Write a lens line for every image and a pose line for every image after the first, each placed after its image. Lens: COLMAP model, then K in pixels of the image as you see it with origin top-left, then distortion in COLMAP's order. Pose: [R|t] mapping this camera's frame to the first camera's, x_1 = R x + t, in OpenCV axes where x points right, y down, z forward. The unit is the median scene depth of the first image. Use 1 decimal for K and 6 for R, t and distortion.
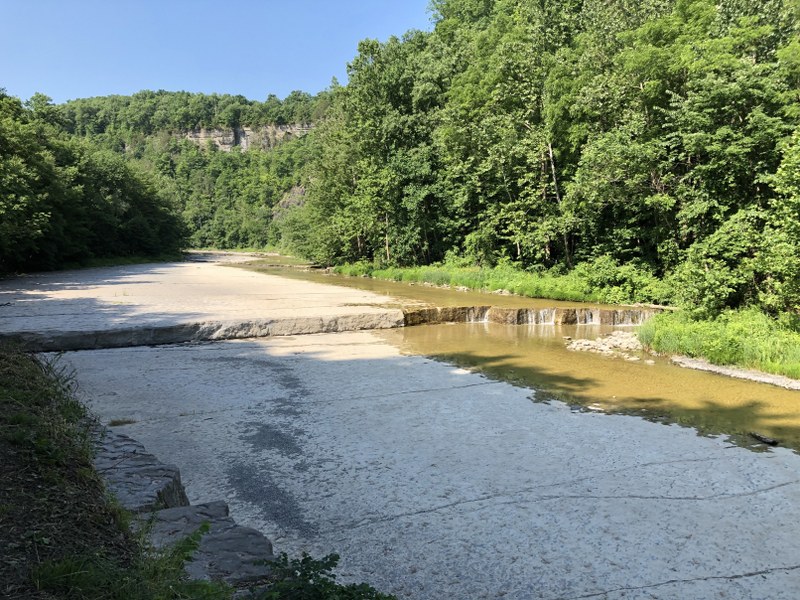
lens RADIAL K [[660.4, 0, 397.2], [0, 660.4, 300.7], [0, 0, 1]] dist [-0.010334, -0.005426]
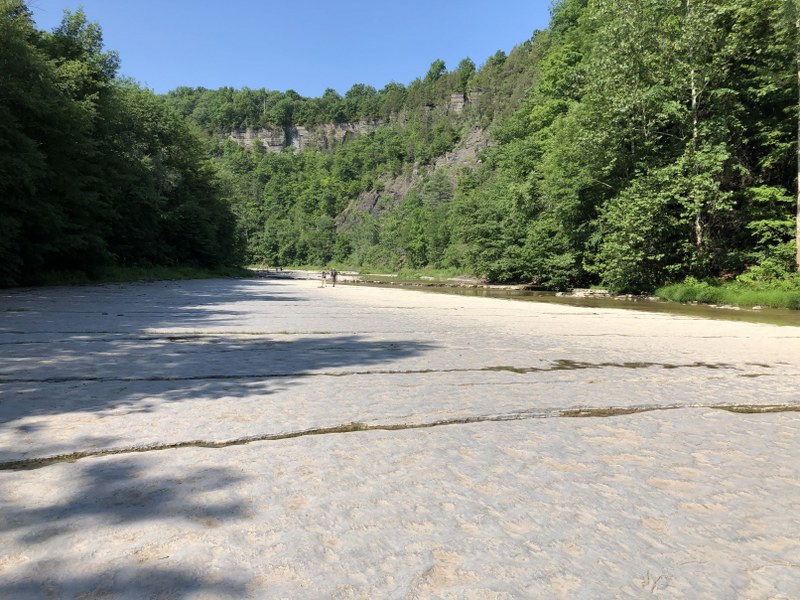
lens RADIAL K [[660.4, 0, 401.9], [0, 660.4, 301.6], [0, 0, 1]] dist [-0.010334, -0.005426]
pose [[0.999576, 0.013516, -0.025808, -0.074632], [-0.014436, 0.999254, -0.035833, -0.006959], [0.025304, 0.036190, 0.999025, 0.164246]]
